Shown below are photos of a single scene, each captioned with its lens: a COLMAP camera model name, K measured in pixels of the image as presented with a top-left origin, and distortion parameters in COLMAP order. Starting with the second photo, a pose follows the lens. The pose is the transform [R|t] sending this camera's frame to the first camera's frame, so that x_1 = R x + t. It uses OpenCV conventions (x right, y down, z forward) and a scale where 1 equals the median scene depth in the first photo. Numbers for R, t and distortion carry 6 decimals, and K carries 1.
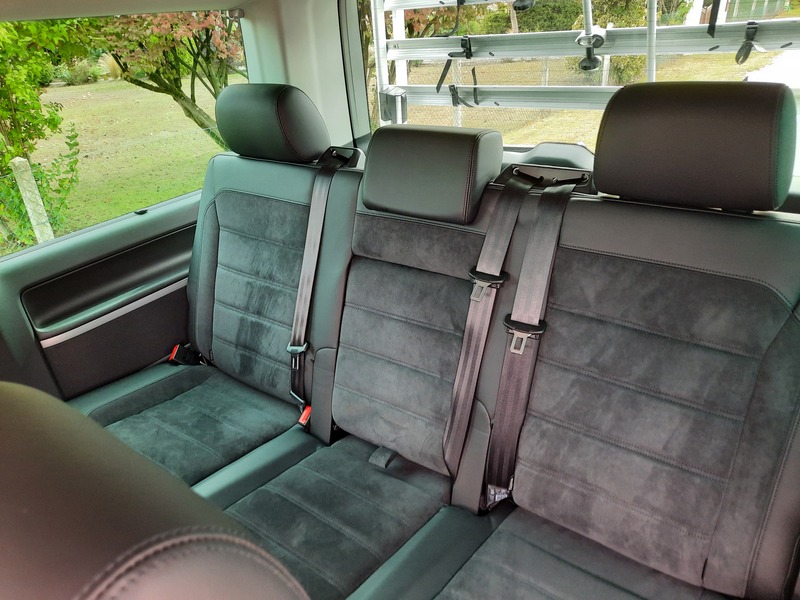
lens RADIAL K [[602.3, 0, 400.0], [0, 602.3, 300.0], [0, 0, 1]] dist [0.044815, -0.000431]
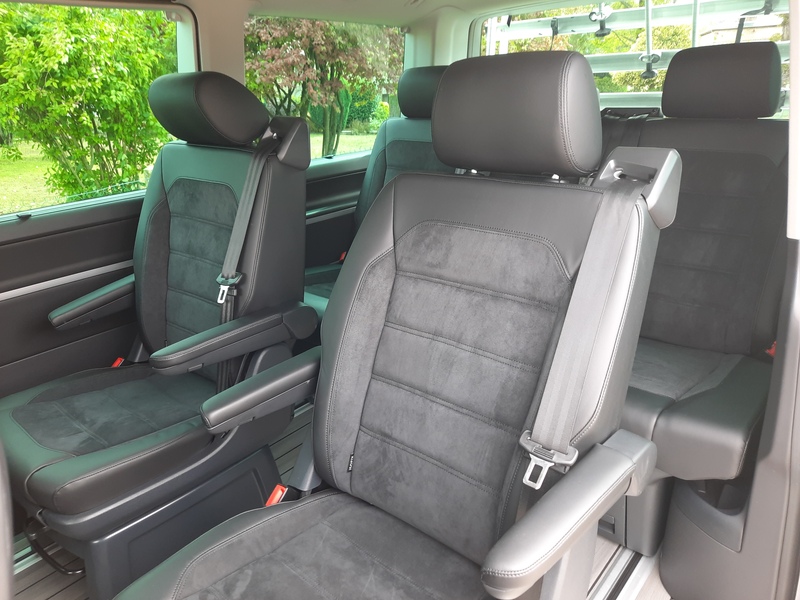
lens RADIAL K [[602.3, 0, 400.0], [0, 602.3, 300.0], [0, 0, 1]] dist [0.044815, -0.000431]
pose [[0.997155, 0.054419, -0.052154, -0.163470], [-0.059678, 0.992653, -0.105253, 0.321314], [0.046043, 0.108066, 0.993077, -0.374239]]
